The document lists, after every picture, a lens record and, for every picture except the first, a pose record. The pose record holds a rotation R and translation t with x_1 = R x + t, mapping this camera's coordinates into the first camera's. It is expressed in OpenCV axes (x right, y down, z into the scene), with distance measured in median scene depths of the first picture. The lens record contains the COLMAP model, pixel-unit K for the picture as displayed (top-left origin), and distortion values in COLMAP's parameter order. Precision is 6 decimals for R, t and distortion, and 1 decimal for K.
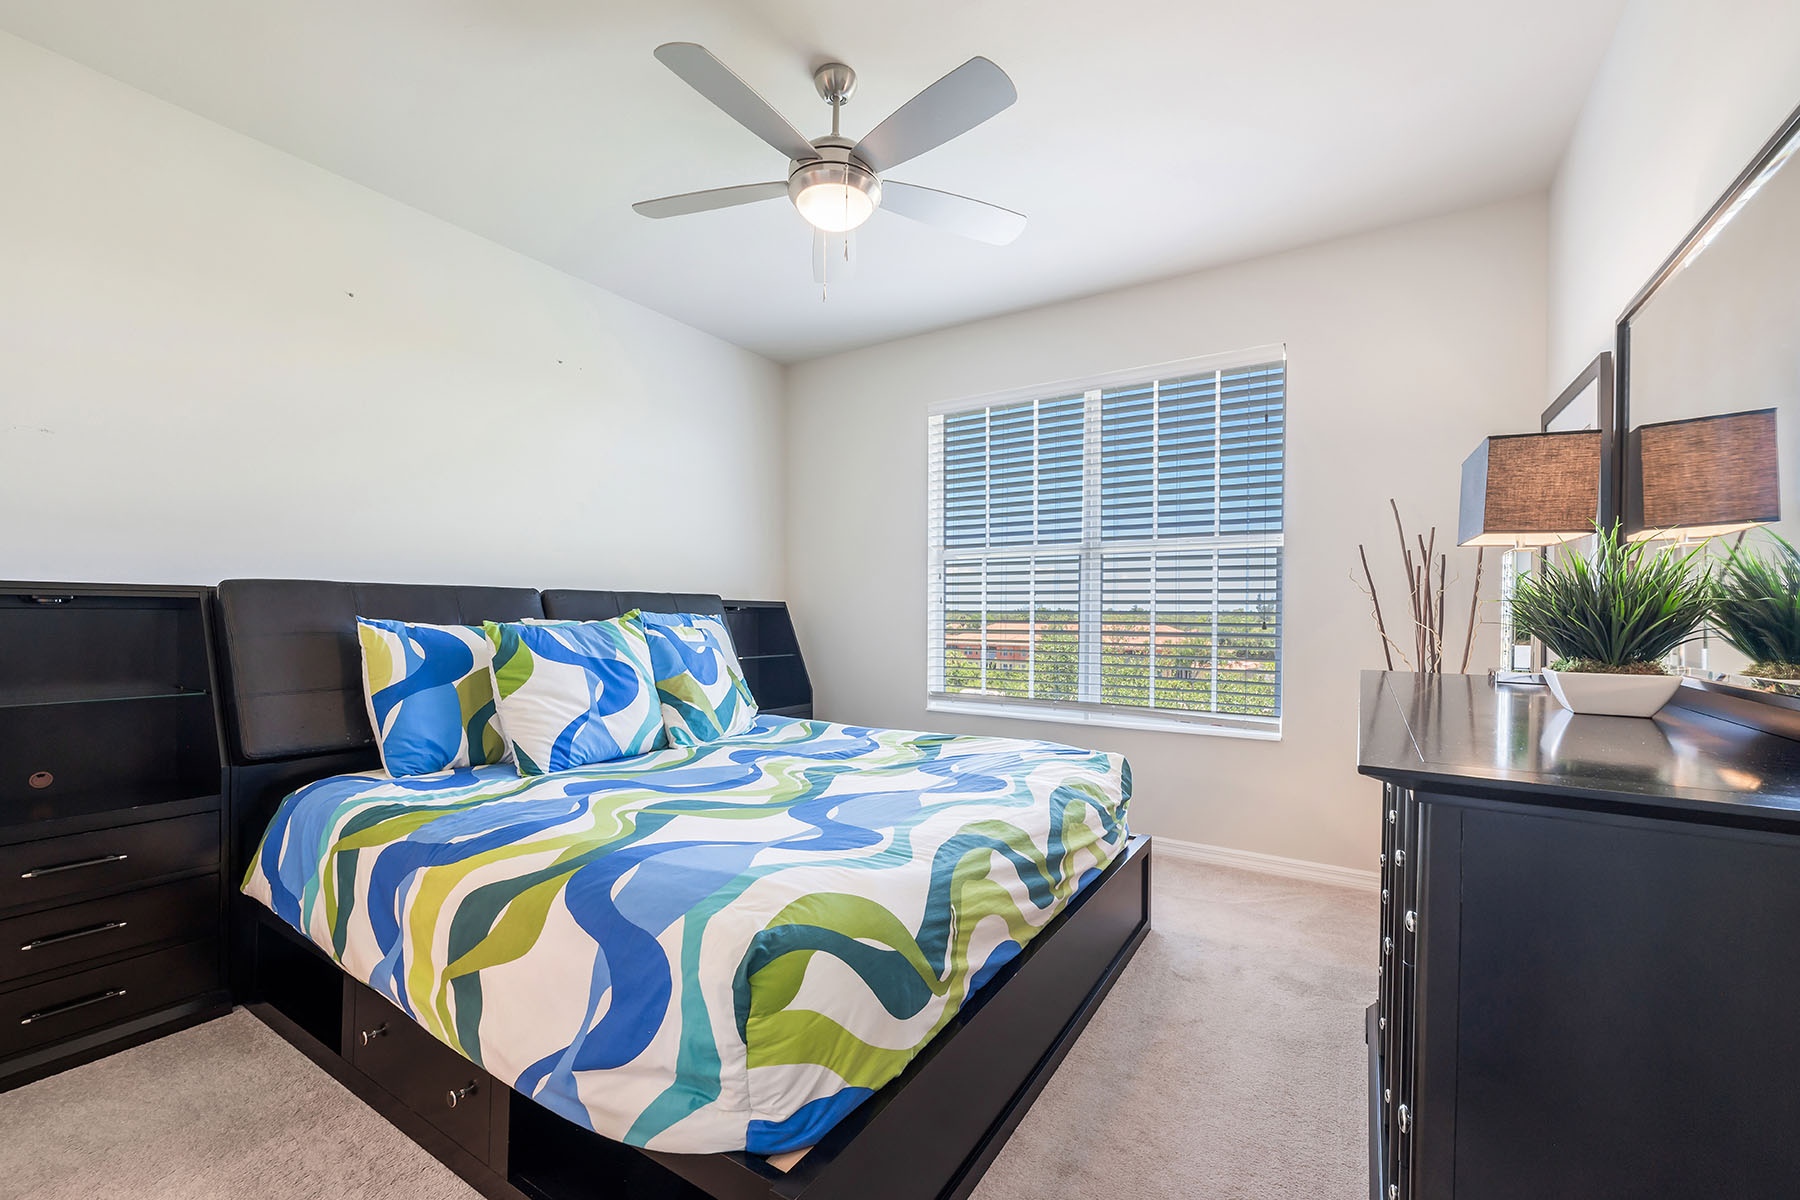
lens RADIAL K [[734.5, 0, 906.9], [0, 734.5, 607.6], [0, 0, 1]] dist [-0.000932, -0.000095]
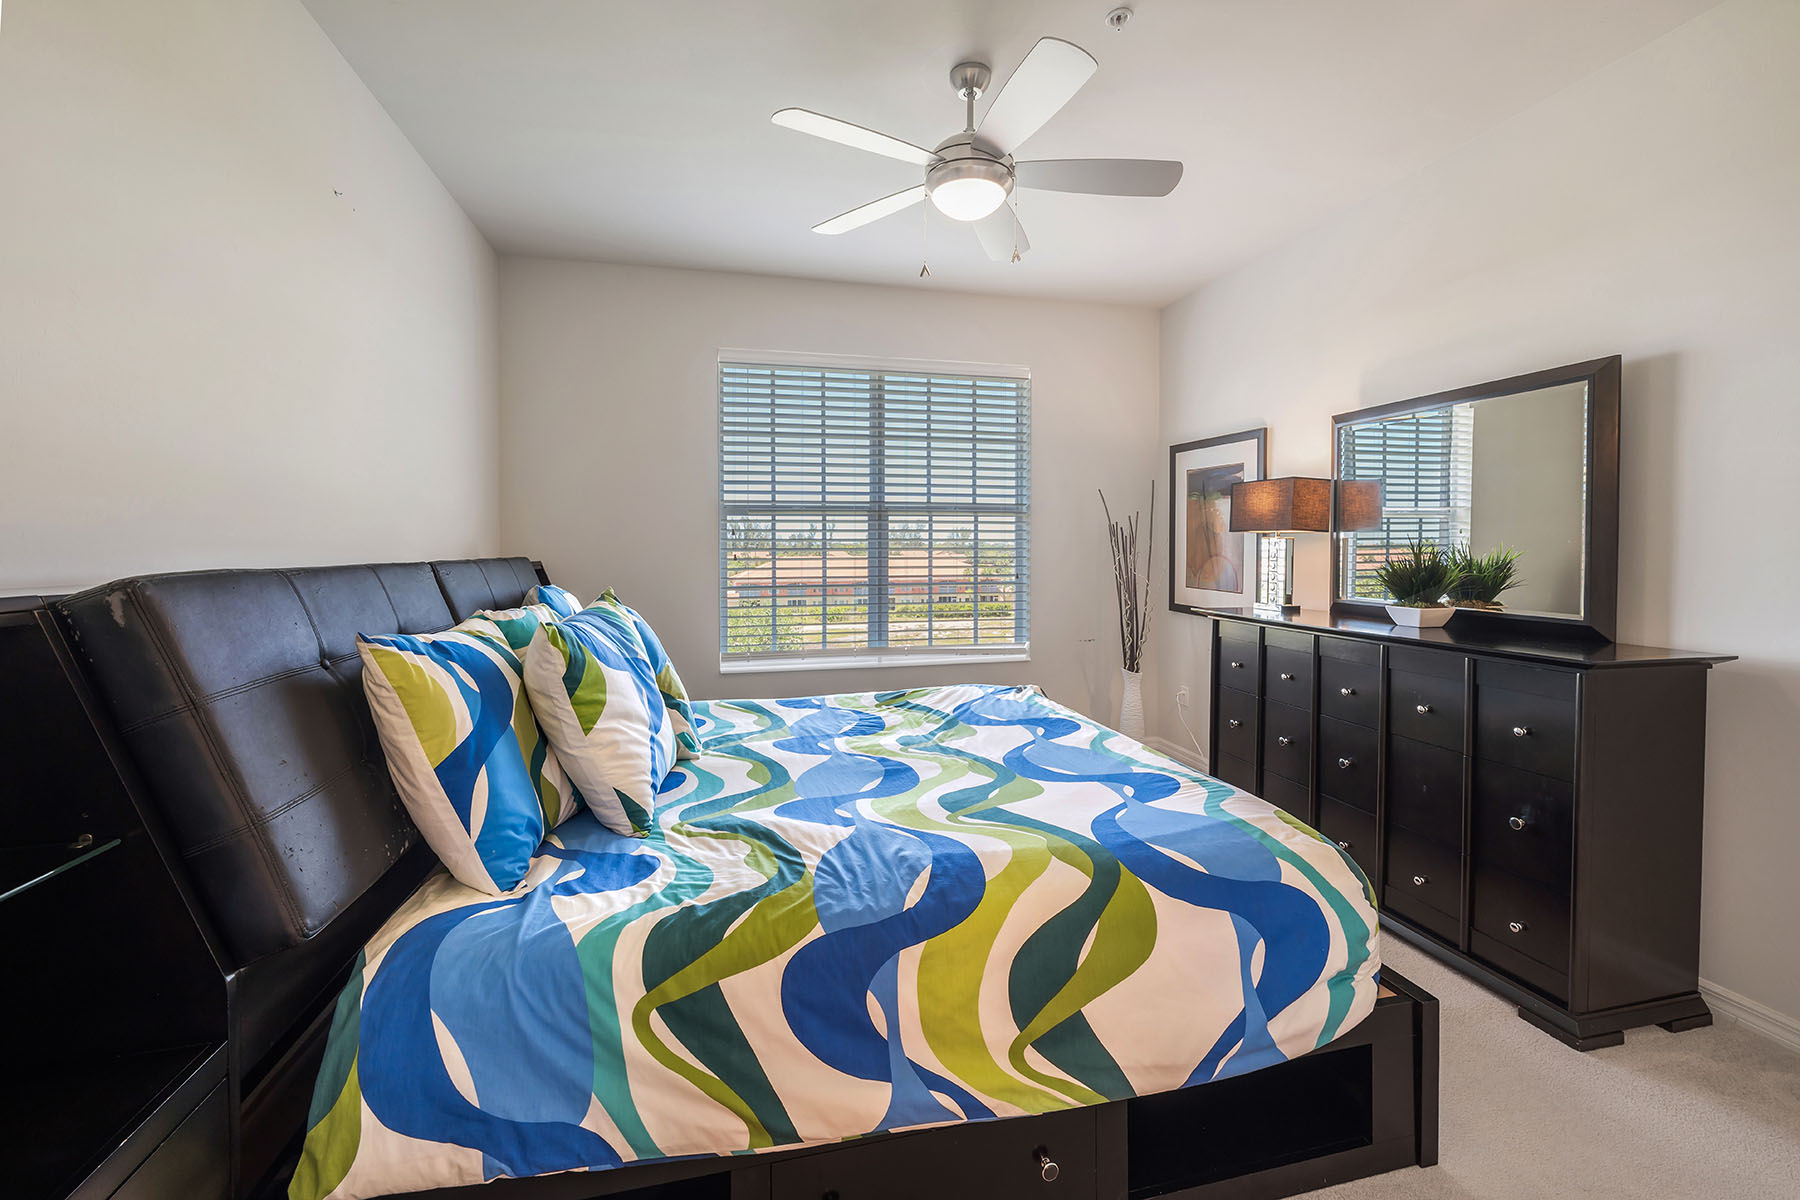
lens RADIAL K [[719.8, 0, 898.1], [0, 719.8, 548.0], [0, 0, 1]] dist [0.000215, 0.000065]
pose [[0.700984, -0.009340, 0.713116, -1.056065], [0.002513, 0.999940, 0.010626, -0.071094], [-0.713173, -0.005656, 0.700966, 0.411795]]
